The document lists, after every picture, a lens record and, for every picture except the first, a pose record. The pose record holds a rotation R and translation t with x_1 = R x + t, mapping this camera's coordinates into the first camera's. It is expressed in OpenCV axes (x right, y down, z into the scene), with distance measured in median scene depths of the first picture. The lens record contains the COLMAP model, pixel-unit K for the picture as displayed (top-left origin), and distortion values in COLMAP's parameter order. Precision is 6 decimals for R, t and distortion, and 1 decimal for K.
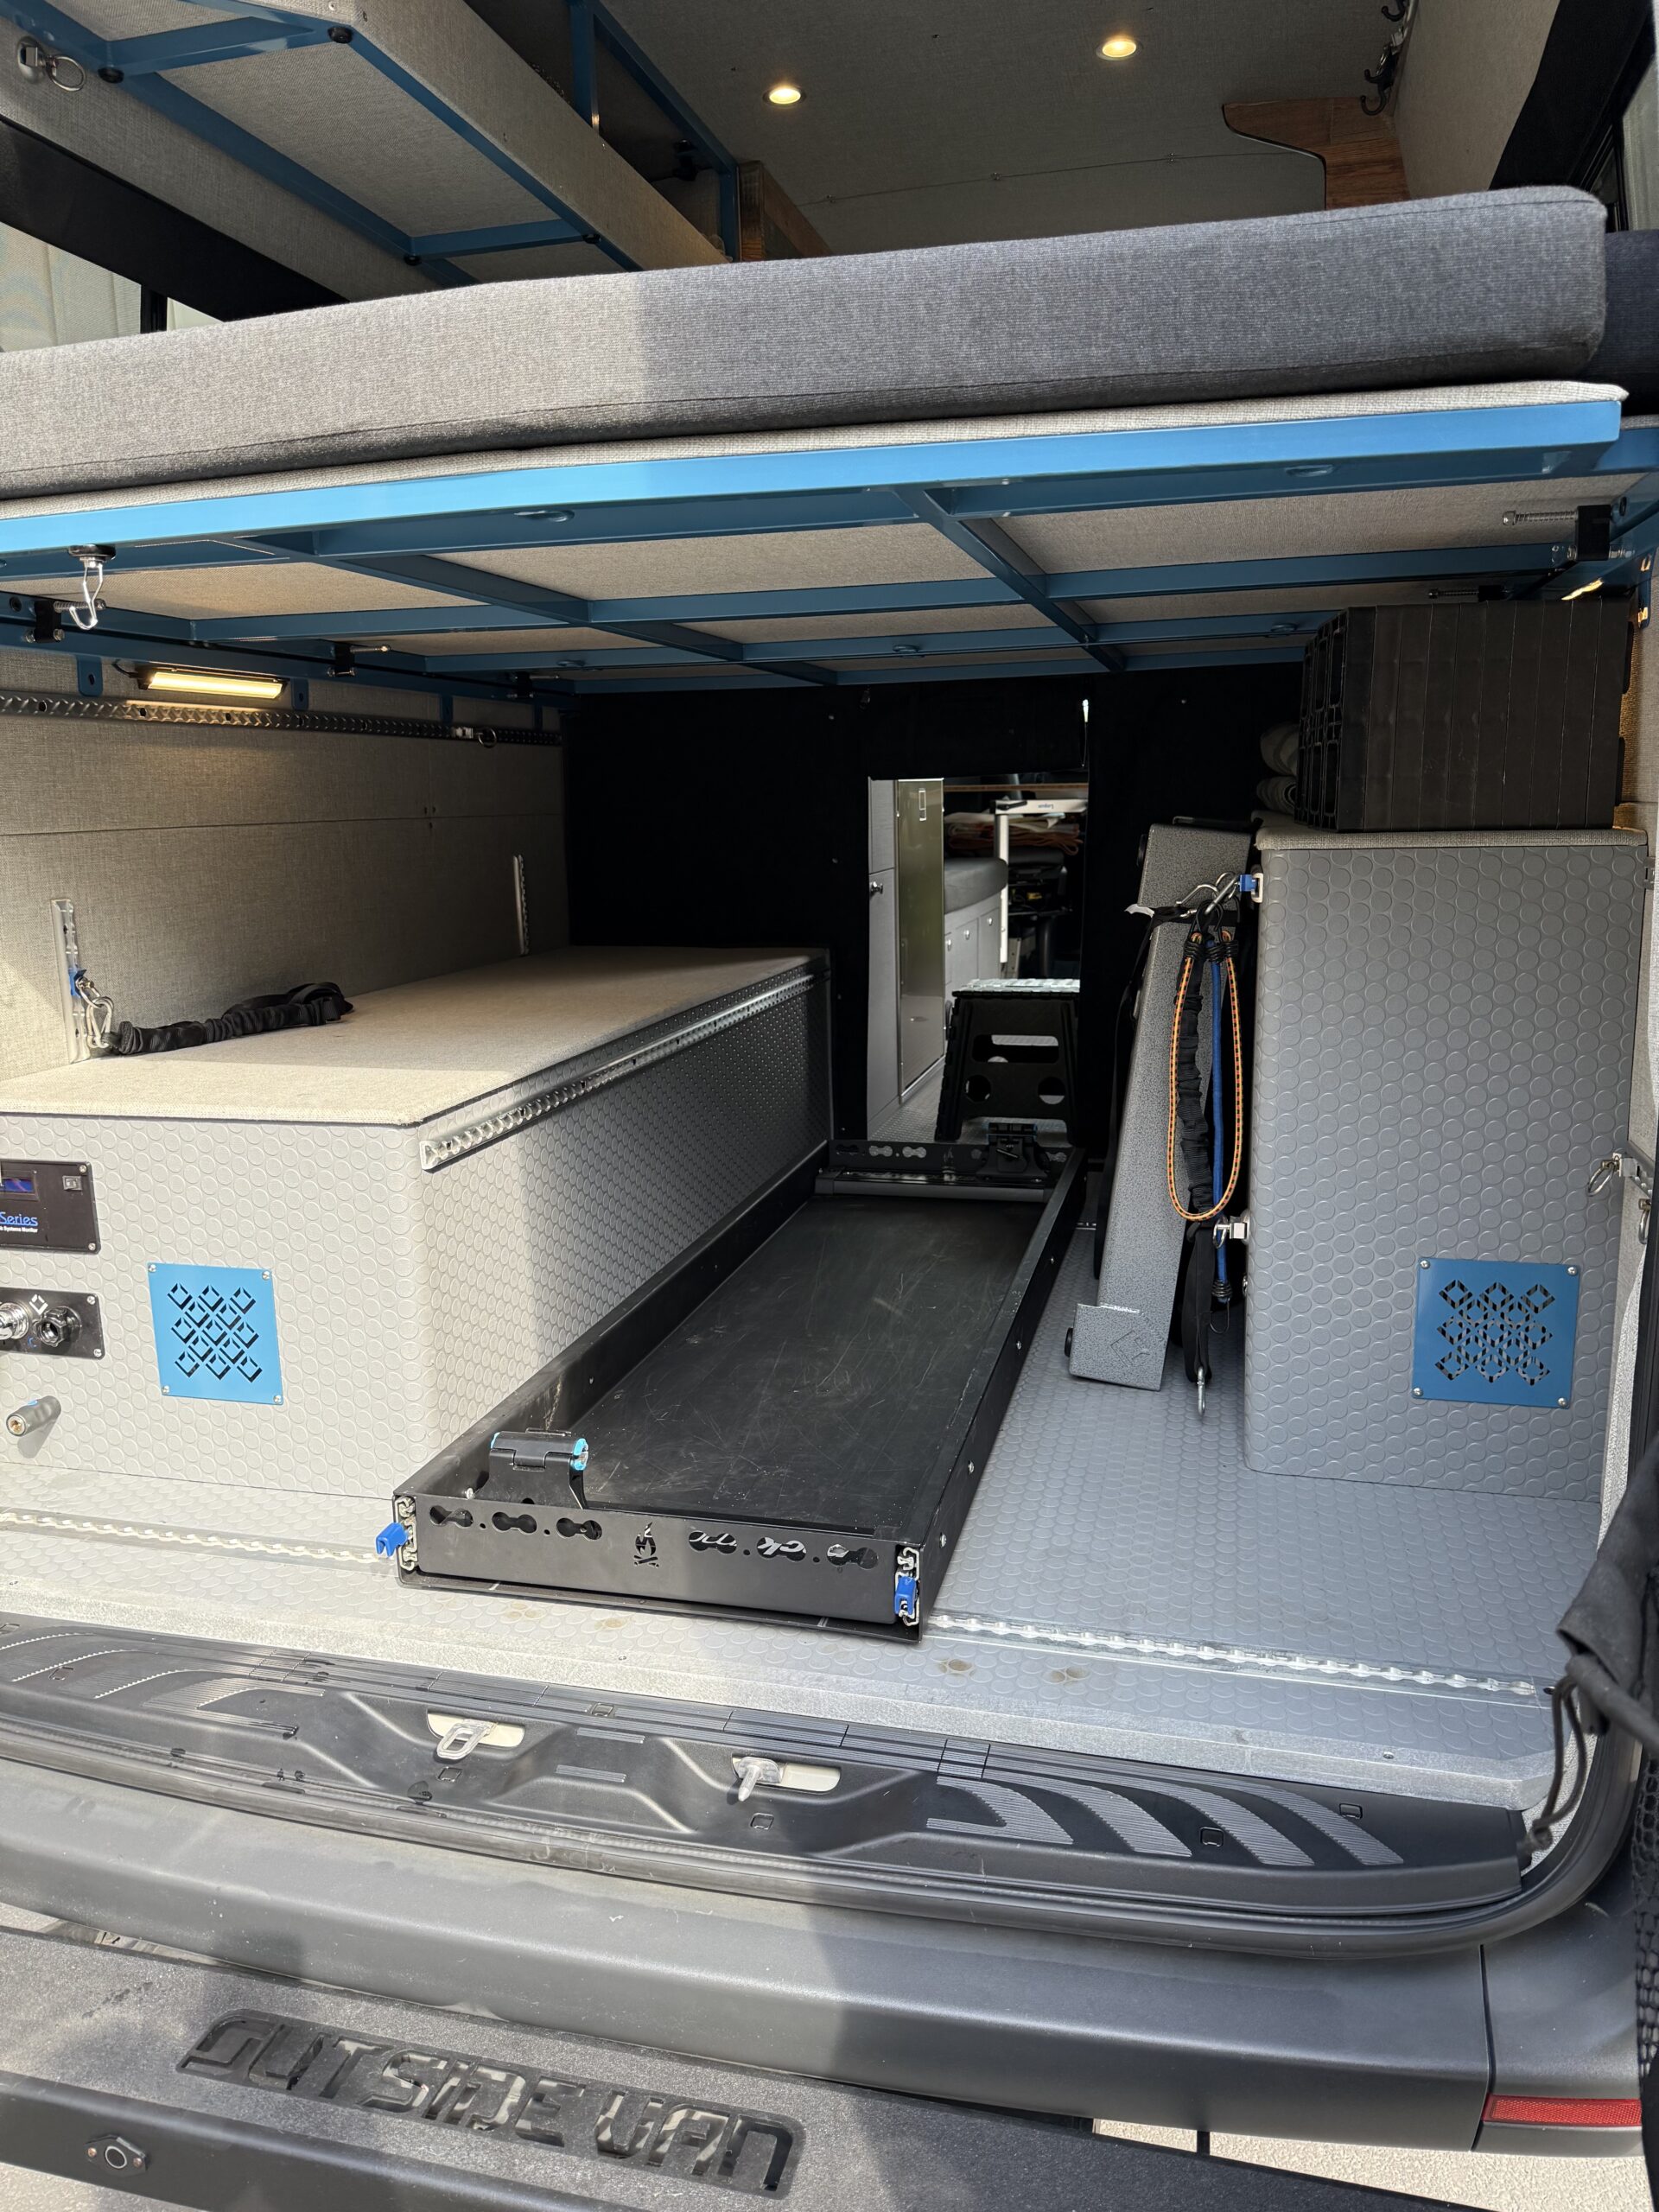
lens RADIAL K [[1565.6, 0, 838.1], [0, 1565.6, 1099.7], [0, 0, 1]] dist [0.046684, -0.068215]
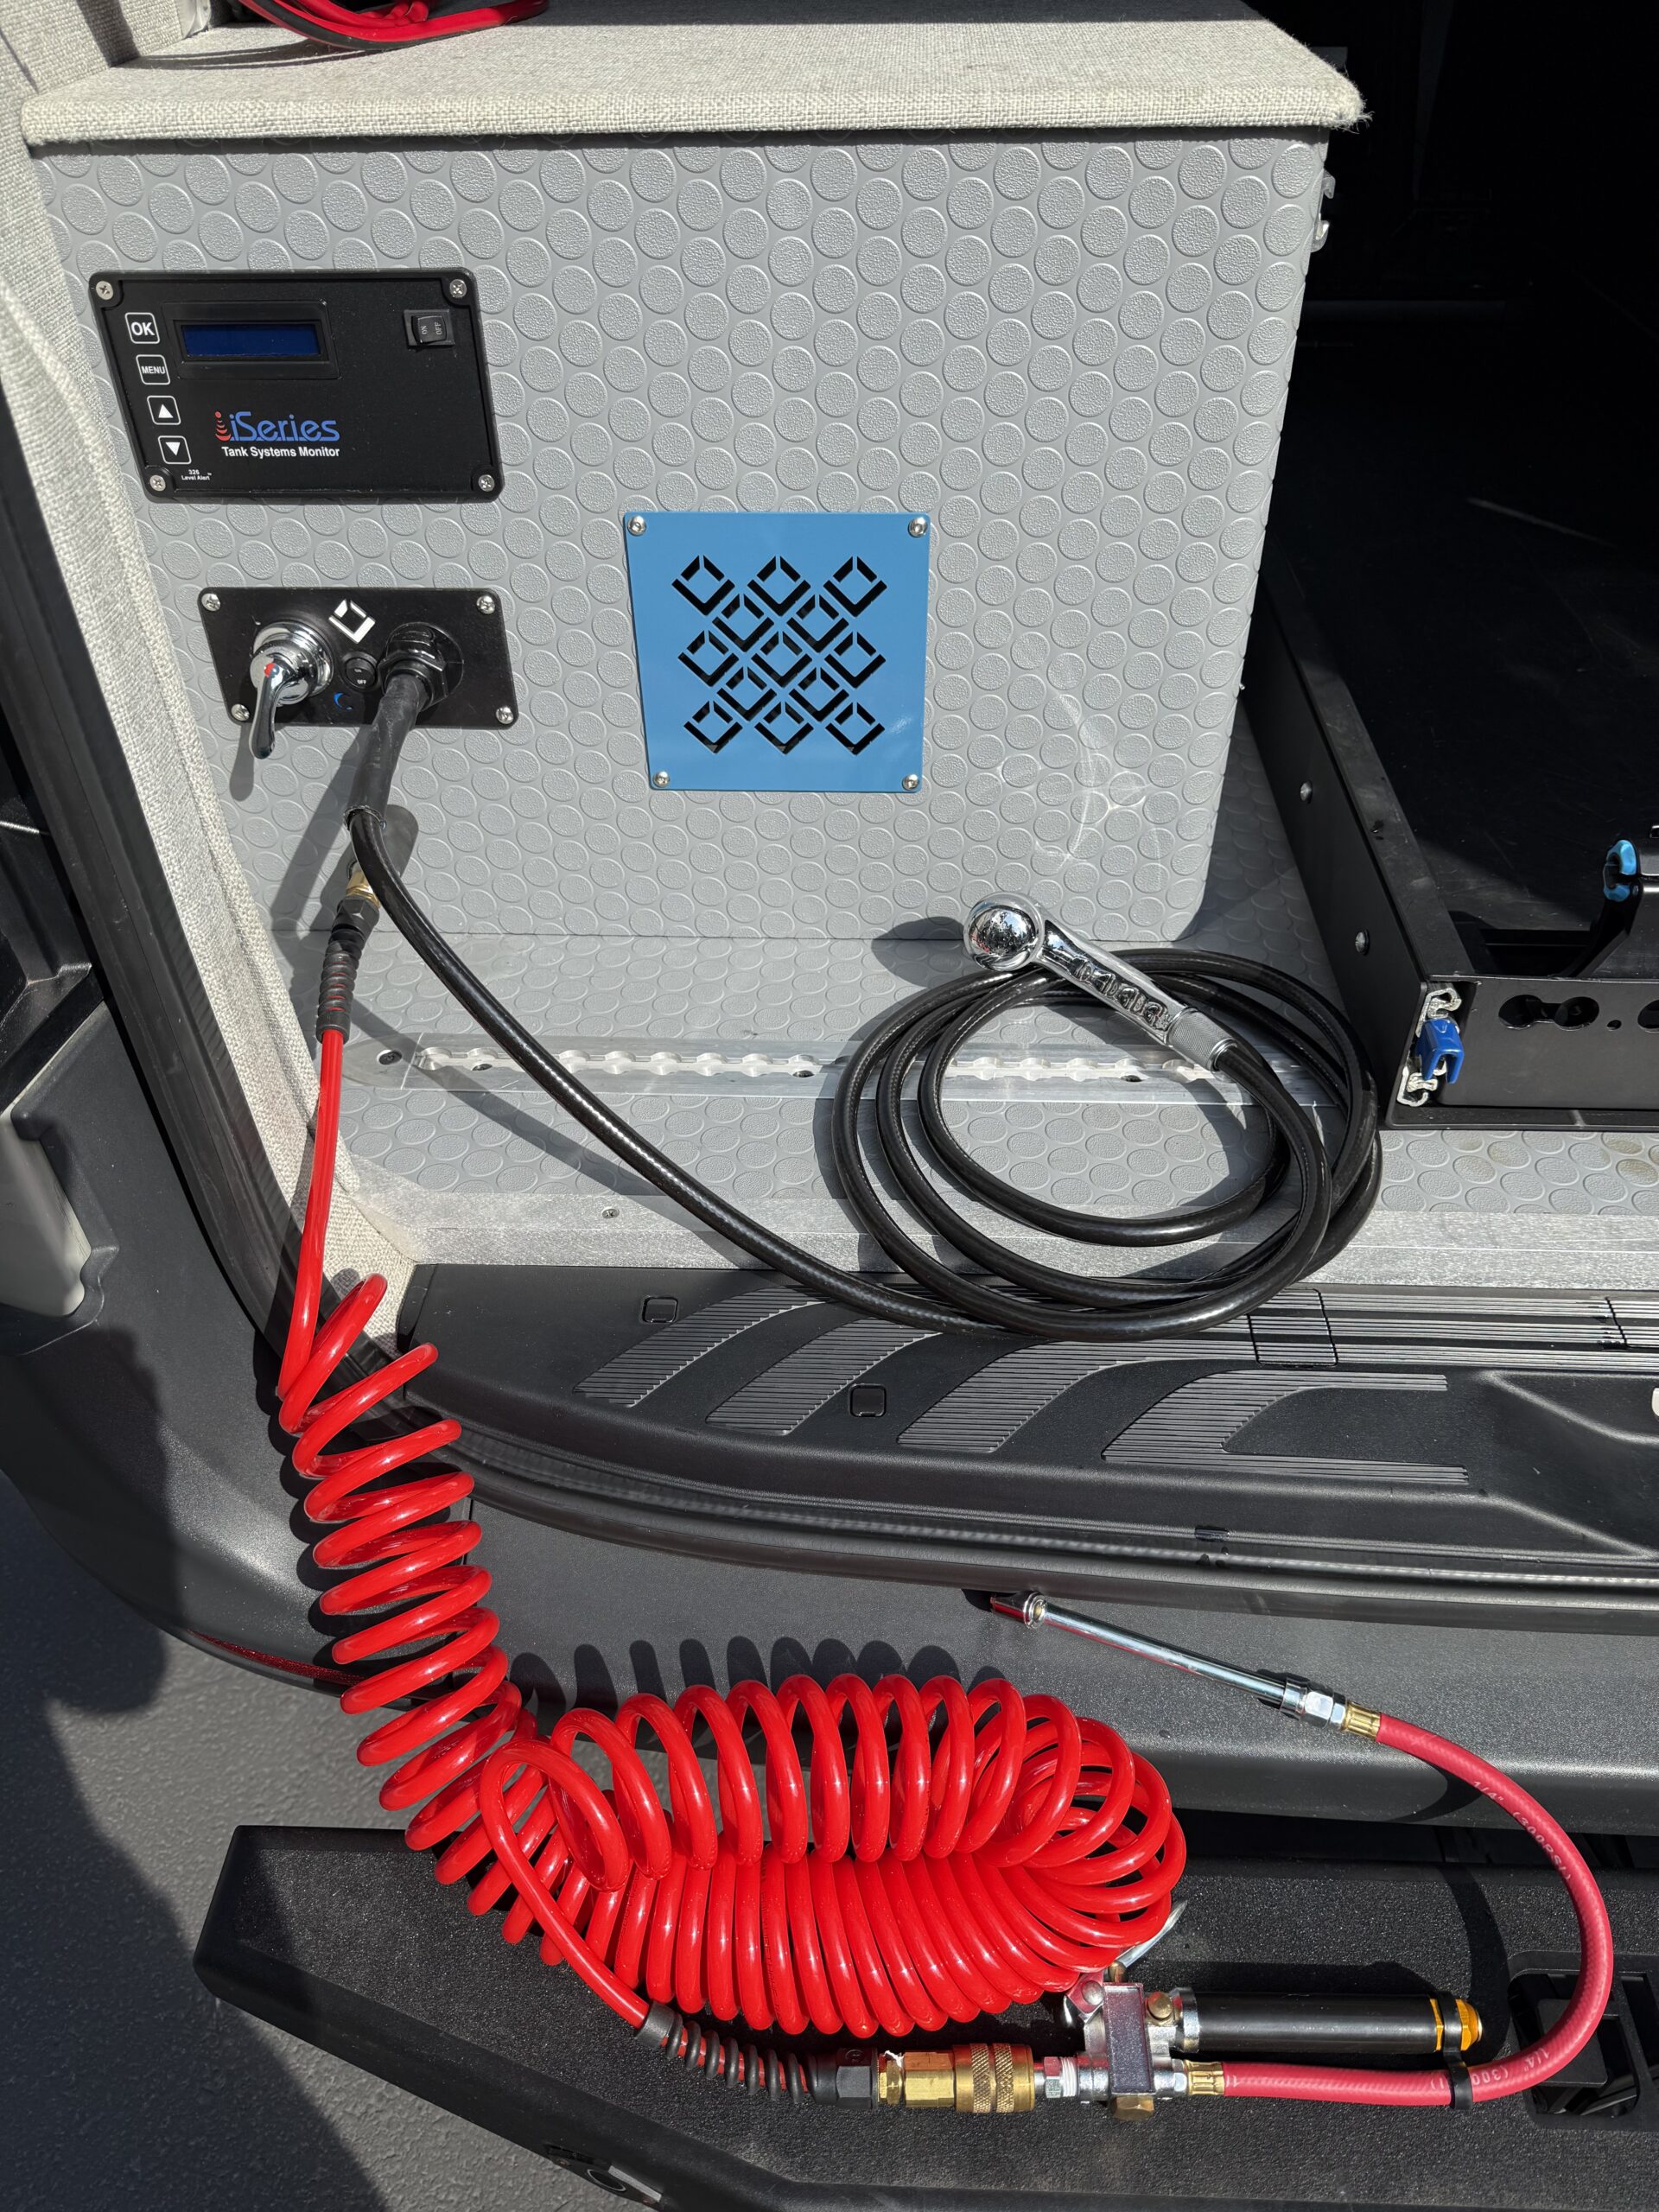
lens RADIAL K [[1565.6, 0, 816.6], [0, 1565.6, 1107.7], [0, 0, 1]] dist [0.046684, -0.068215]
pose [[0.980827, -0.120859, 0.152878, -0.476102], [0.032214, 0.874224, 0.484452, 0.034384], [-0.192200, -0.470239, 0.861356, 0.515179]]
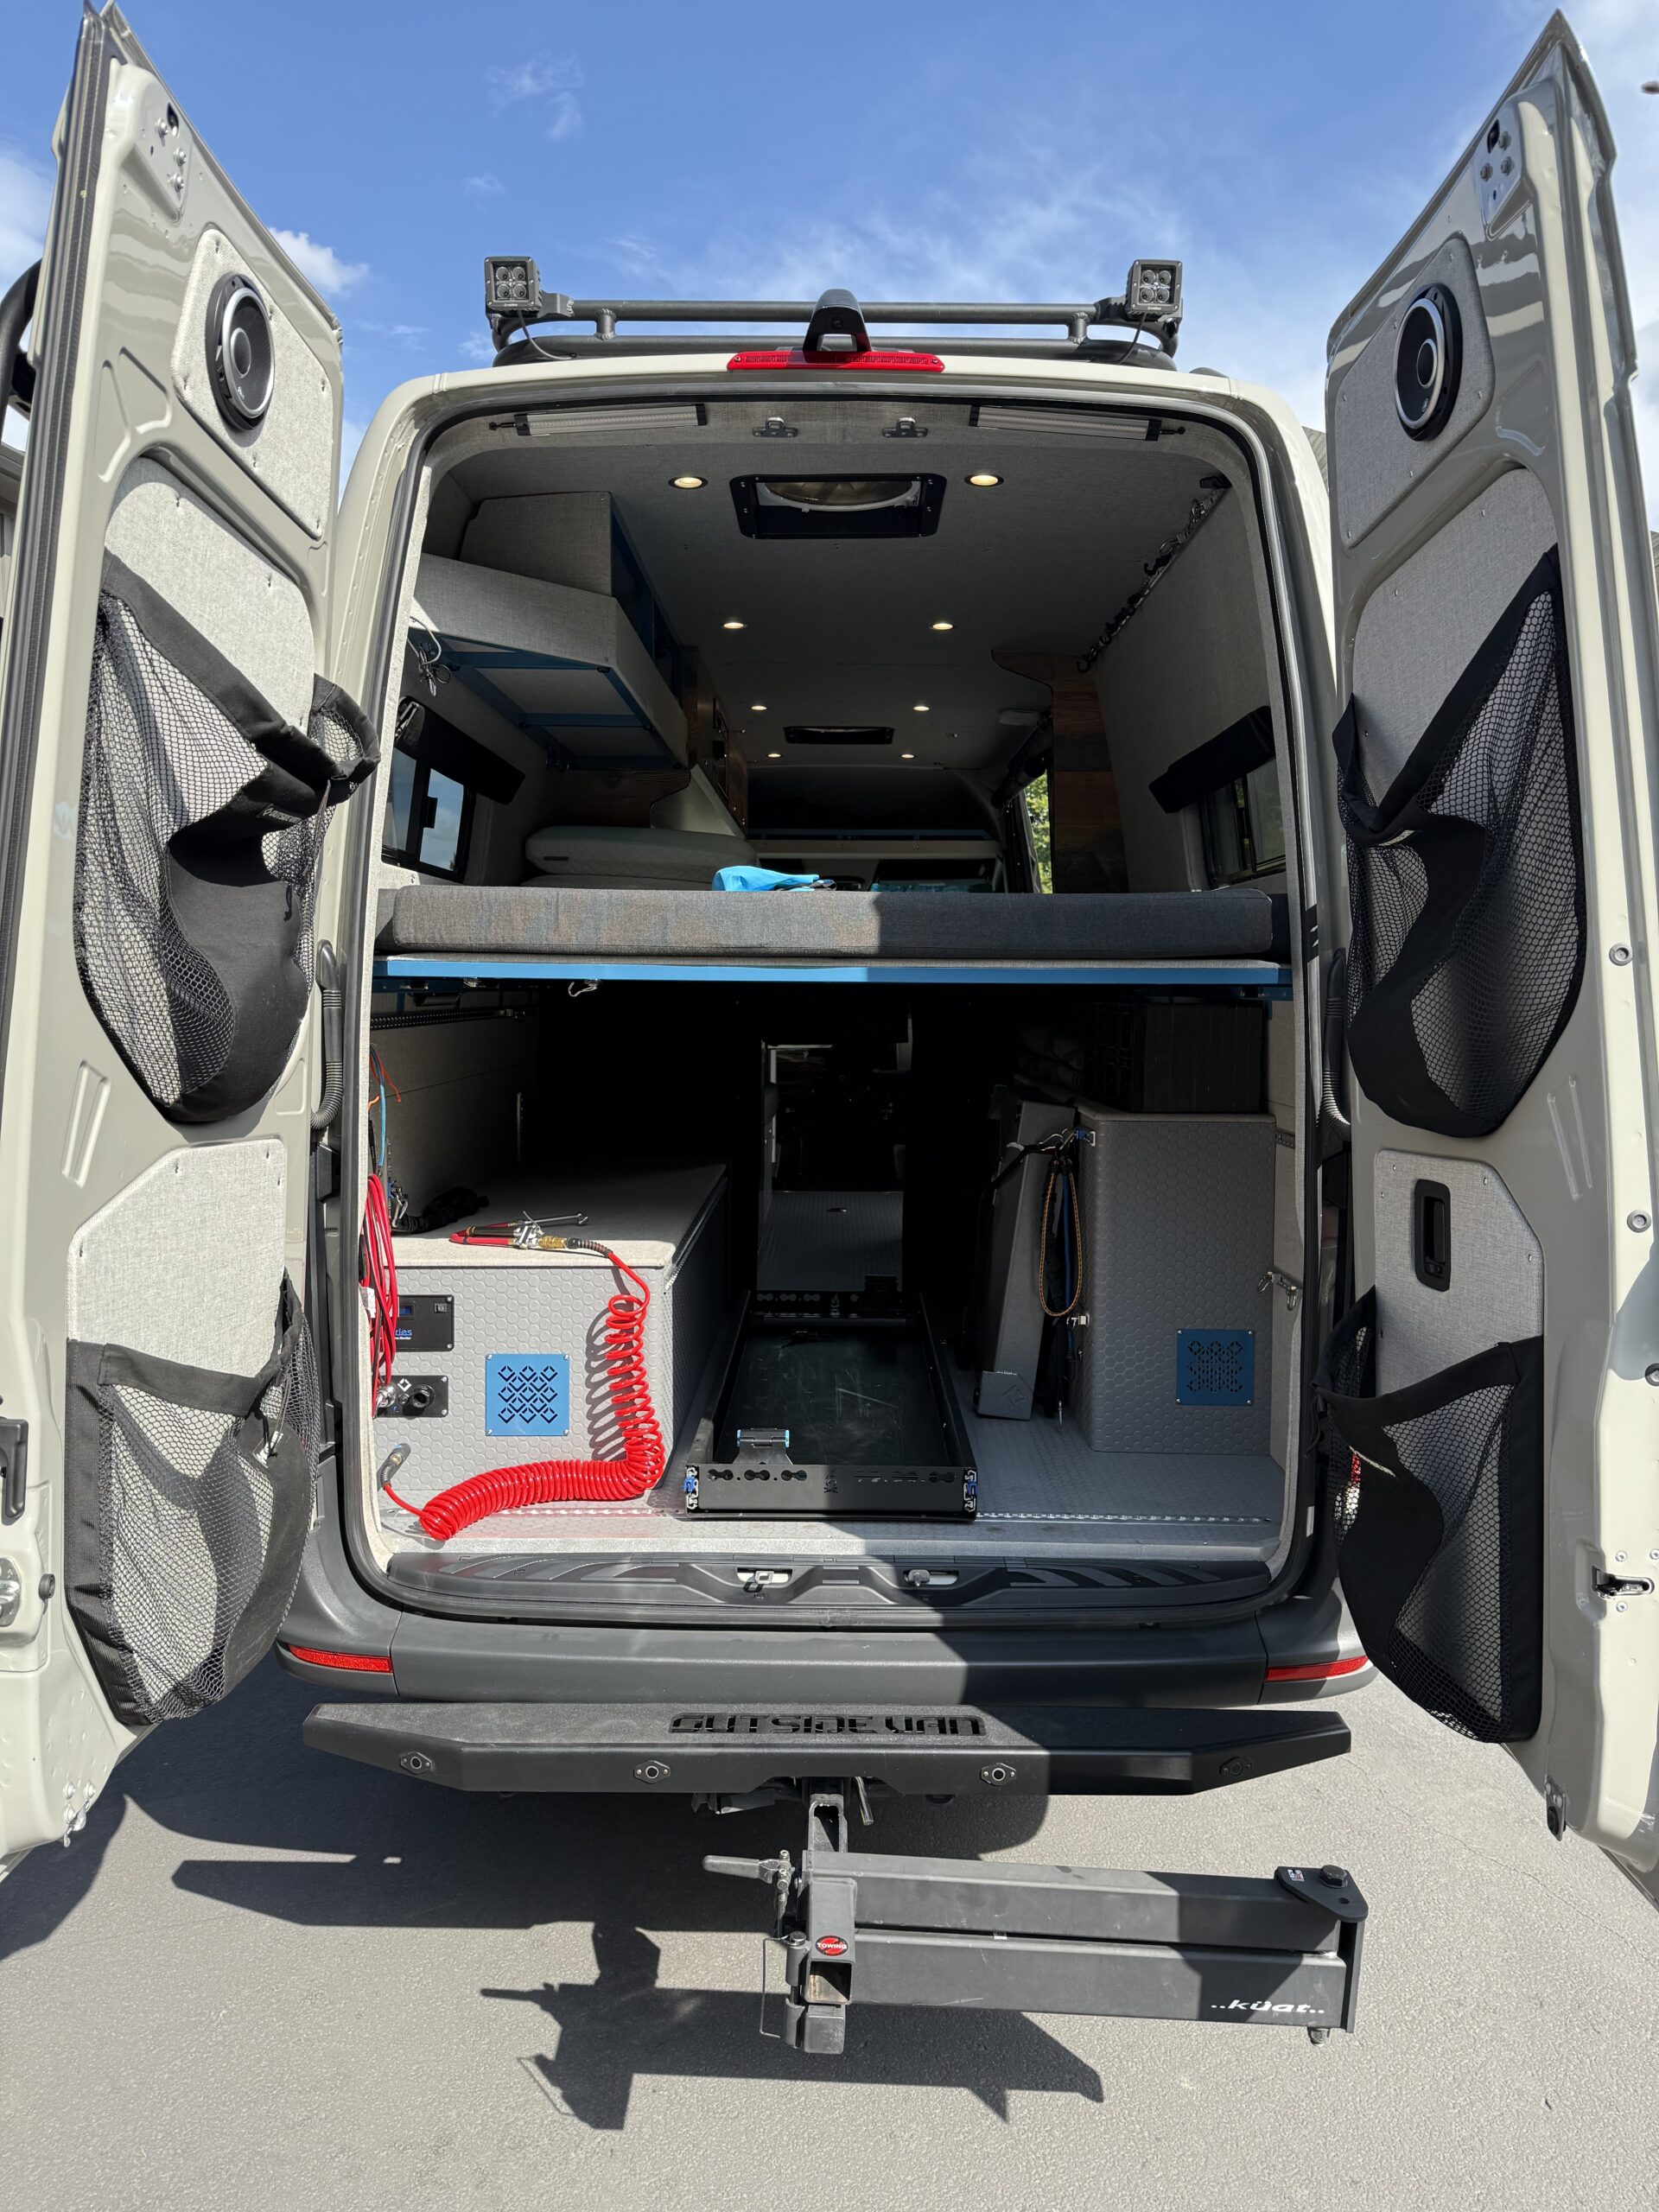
lens RADIAL K [[1565.6, 0, 838.5], [0, 1565.6, 1069.4], [0, 0, 1]] dist [0.046684, -0.068215]
pose [[0.968040, 0.016706, 0.250239, -0.501384], [0.018139, 0.990502, -0.136295, 0.037443], [-0.250139, 0.136478, 0.958543, -0.759111]]
